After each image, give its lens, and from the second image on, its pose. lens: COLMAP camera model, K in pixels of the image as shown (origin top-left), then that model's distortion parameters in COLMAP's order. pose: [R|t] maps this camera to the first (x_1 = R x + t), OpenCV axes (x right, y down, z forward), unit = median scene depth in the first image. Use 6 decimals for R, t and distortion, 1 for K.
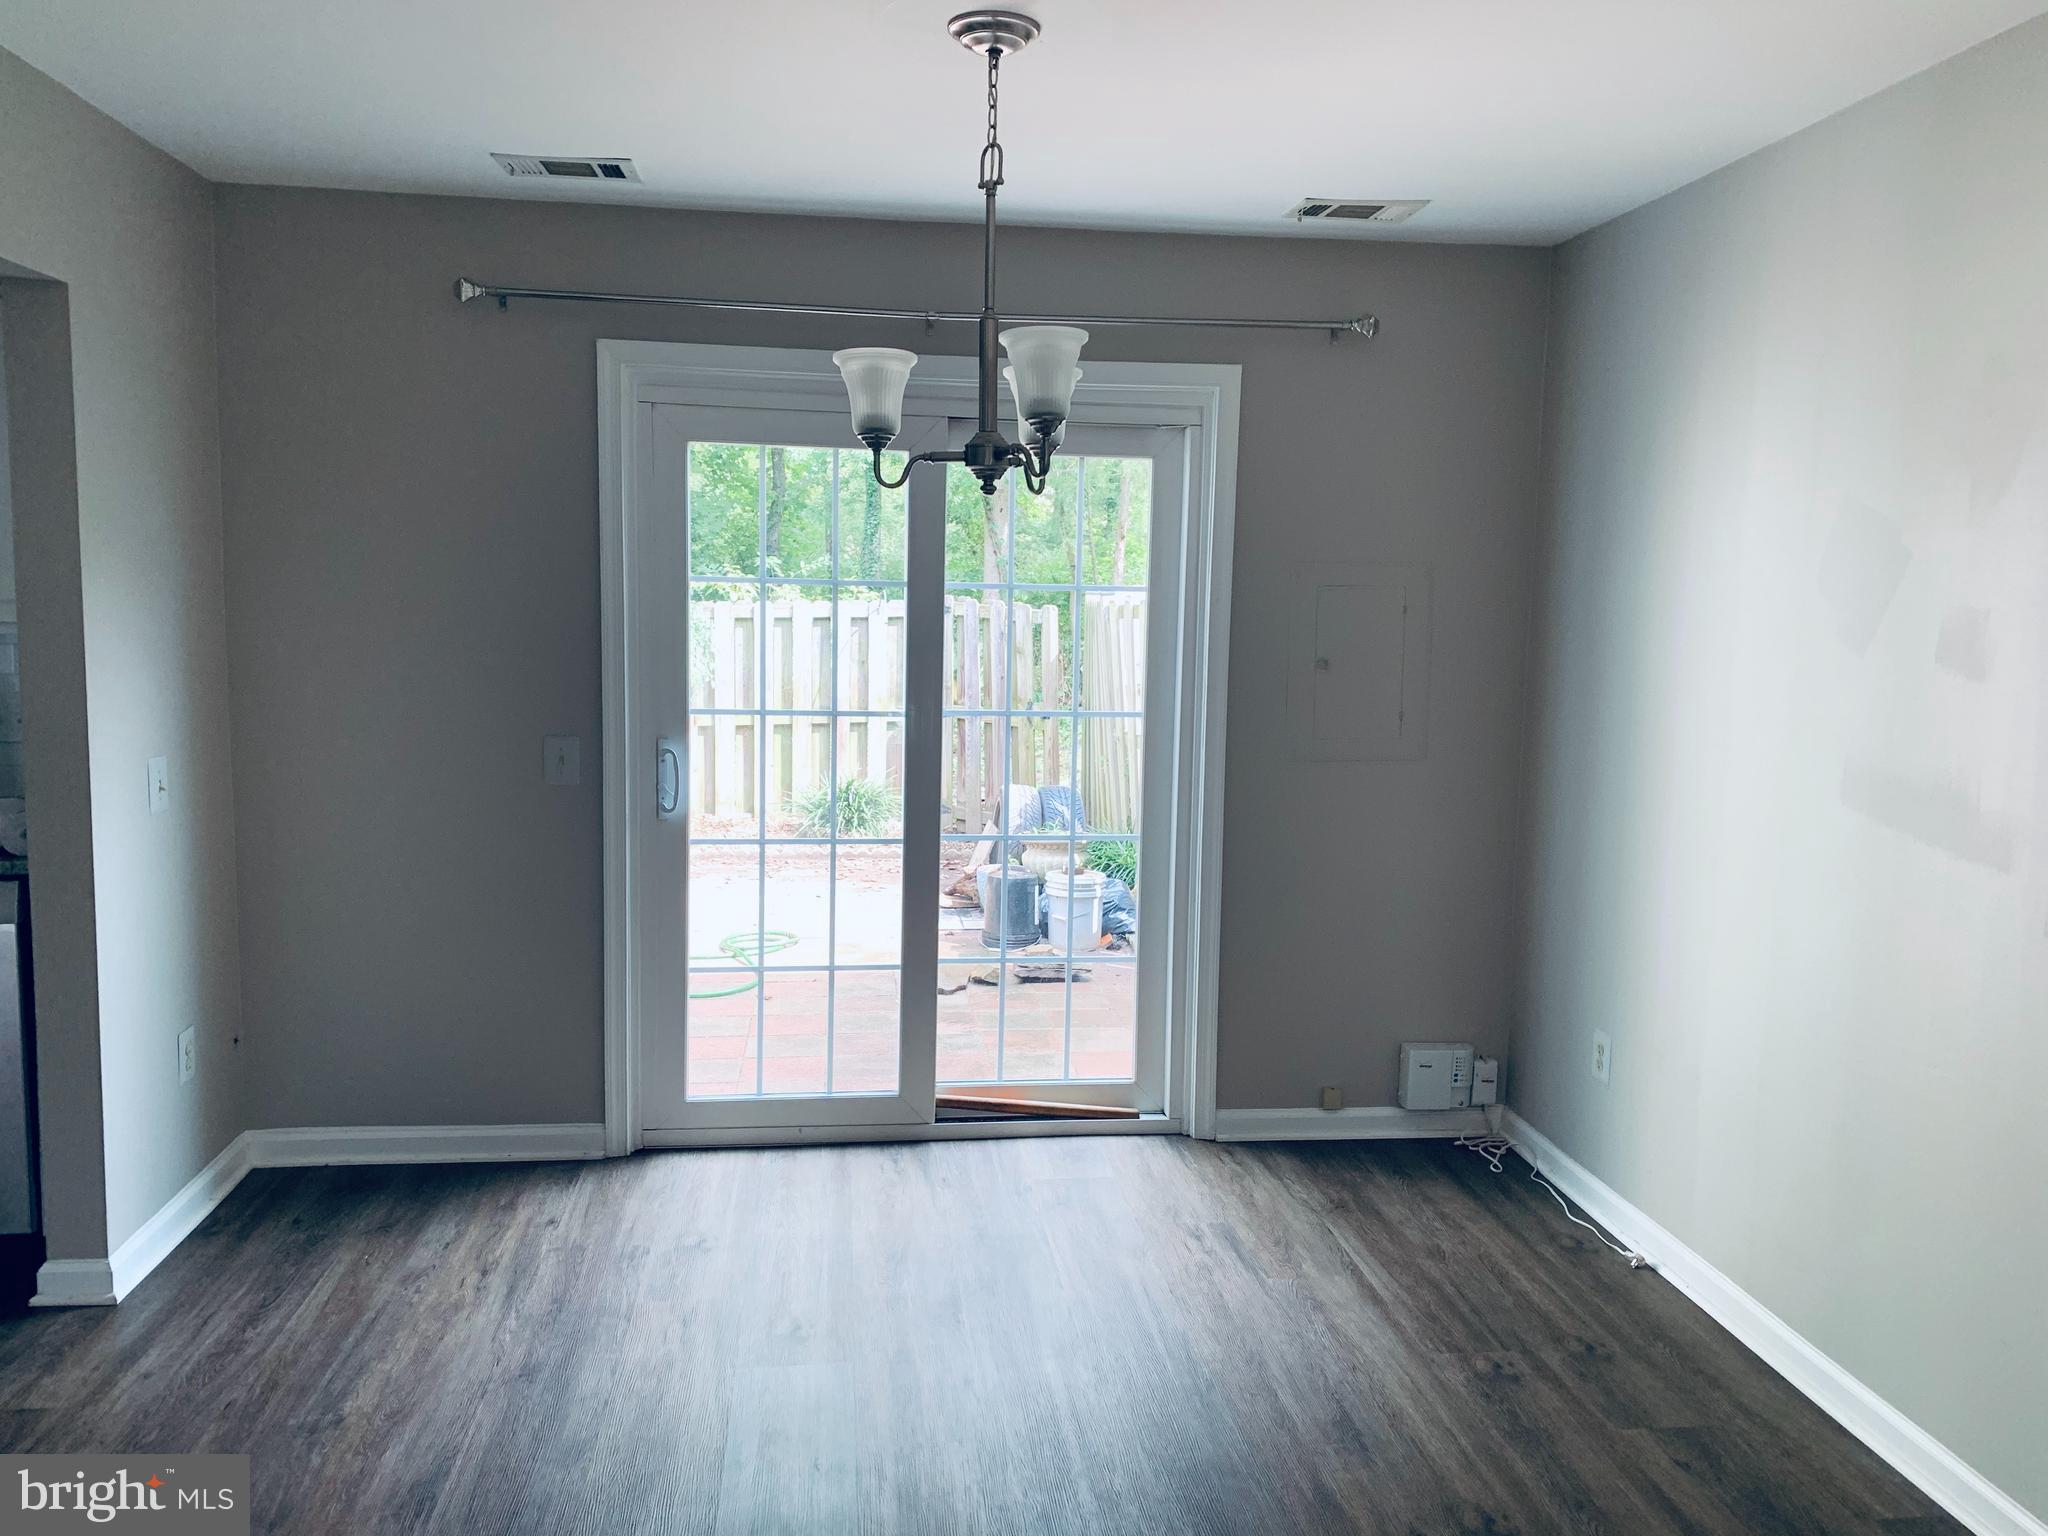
lens RADIAL K [[1577.6, 0, 1024.0], [0, 1577.6, 768.0], [0, 0, 1]] dist [0.033354, 0.000245]
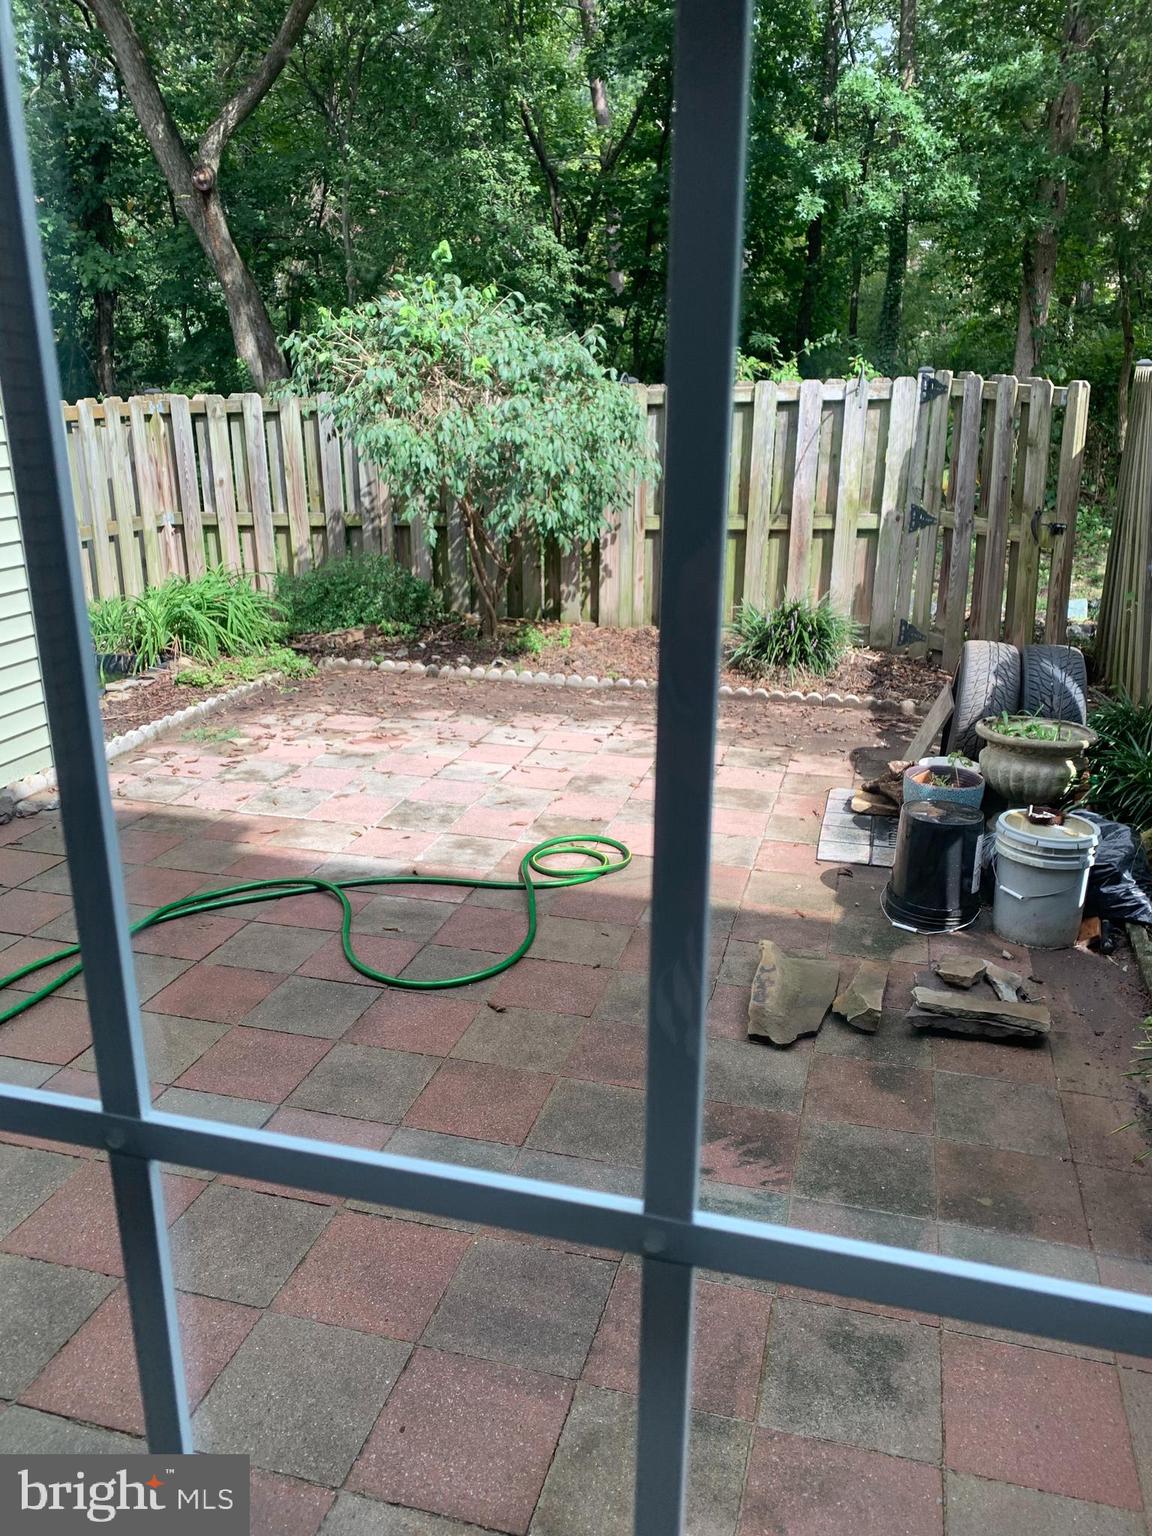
lens RADIAL K [[1176.0, 0, 576.0], [0, 1176.0, 768.0], [0, 0, 1]] dist [0.039430, -0.040081]
pose [[0.922877, 0.104010, -0.370783, 0.022480], [-0.027536, 0.978194, 0.205859, -0.030866], [0.384110, -0.179772, 0.905617, 0.352158]]
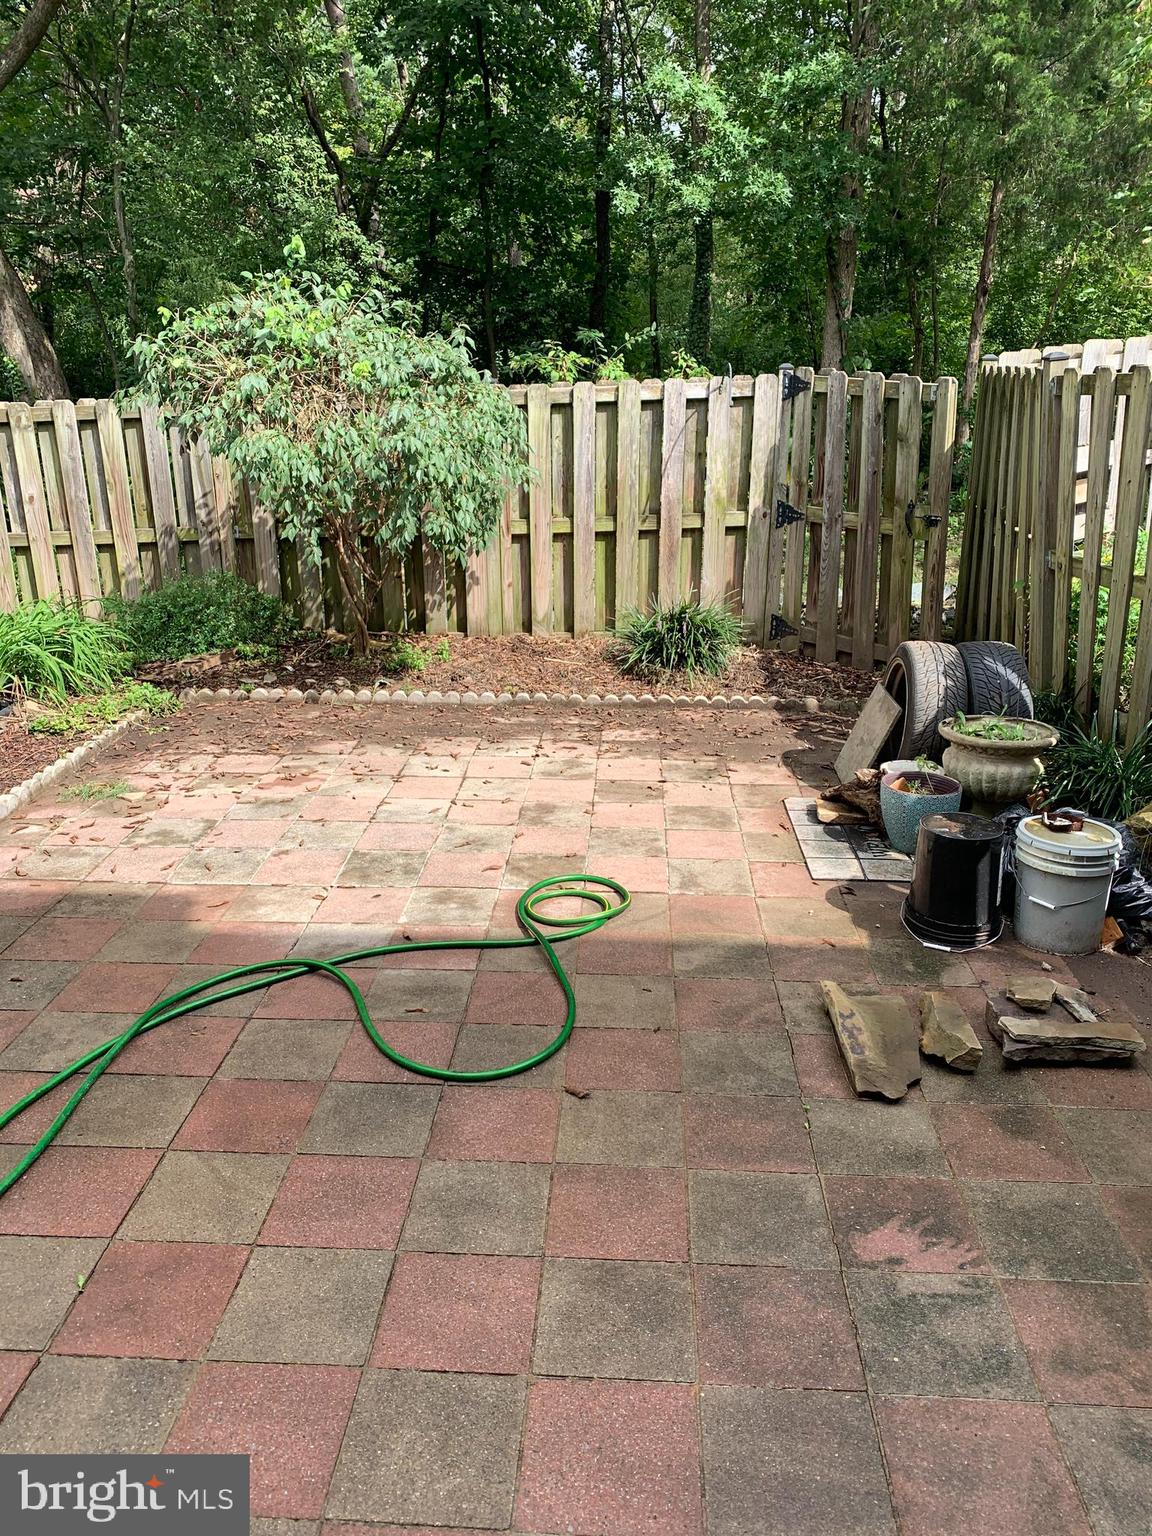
lens RADIAL K [[1170.2, 0, 557.7], [0, 1170.2, 754.6], [0, 0, 1]] dist [0.044518, -0.051934]
pose [[0.981359, 0.032041, -0.189496, -0.053229], [0.007909, 0.978436, 0.206398, -0.040995], [0.192023, -0.204049, 0.959943, 0.359266]]
